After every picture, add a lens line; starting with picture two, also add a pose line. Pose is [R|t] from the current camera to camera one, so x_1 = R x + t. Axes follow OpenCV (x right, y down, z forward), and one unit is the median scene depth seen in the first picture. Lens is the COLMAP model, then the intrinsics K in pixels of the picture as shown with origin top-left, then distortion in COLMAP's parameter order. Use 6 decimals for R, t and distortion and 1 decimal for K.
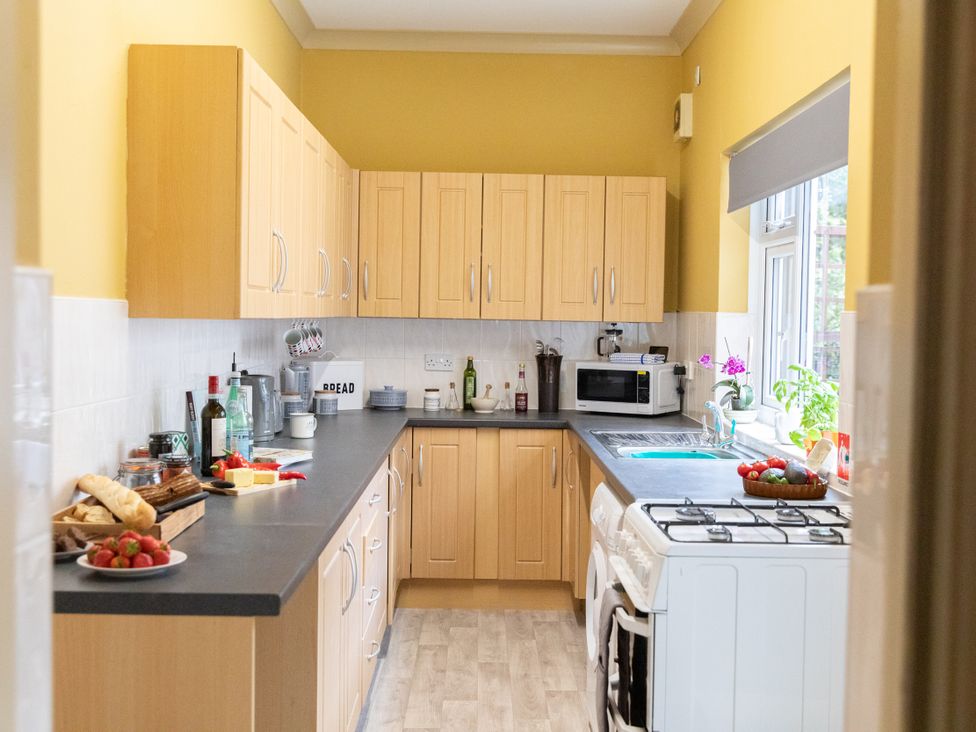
lens RADIAL K [[1215.1, 0, 488.0], [0, 1215.1, 366.0], [0, 0, 1]] dist [0.073977, 0.017617]
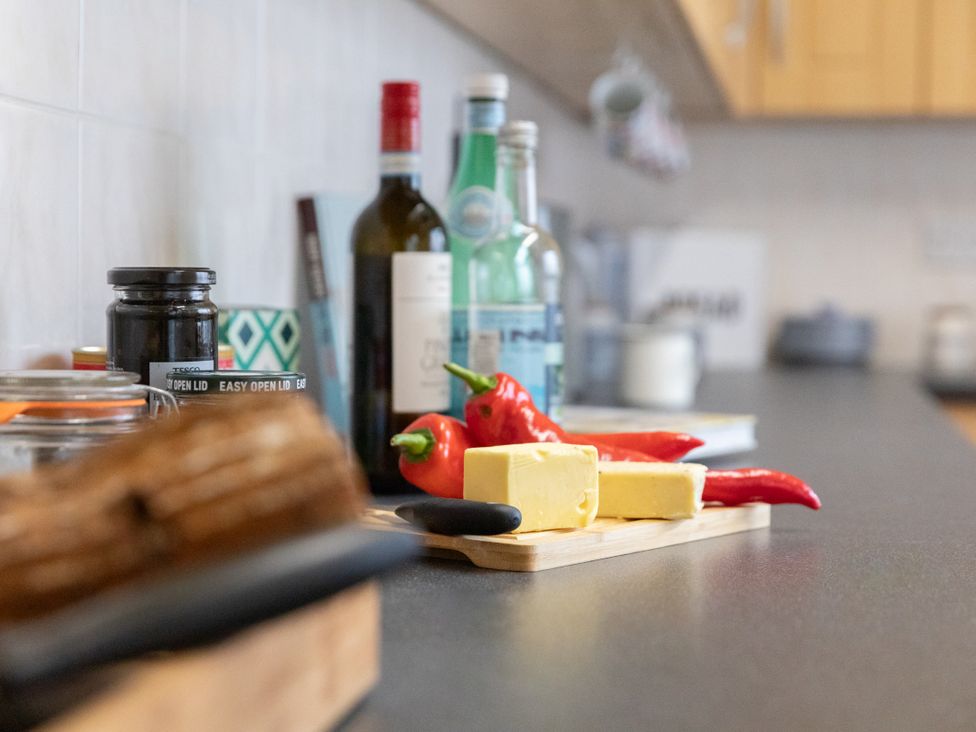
lens RADIAL K [[1589.4, 0, 488.0], [0, 1589.4, 366.0], [0, 0, 1]] dist [-0.010017, 0.274373]
pose [[0.990135, -0.005092, -0.140022, -0.167885], [-0.000496, 0.999206, -0.039850, 0.079276], [0.140114, 0.039526, 0.989346, 0.709255]]
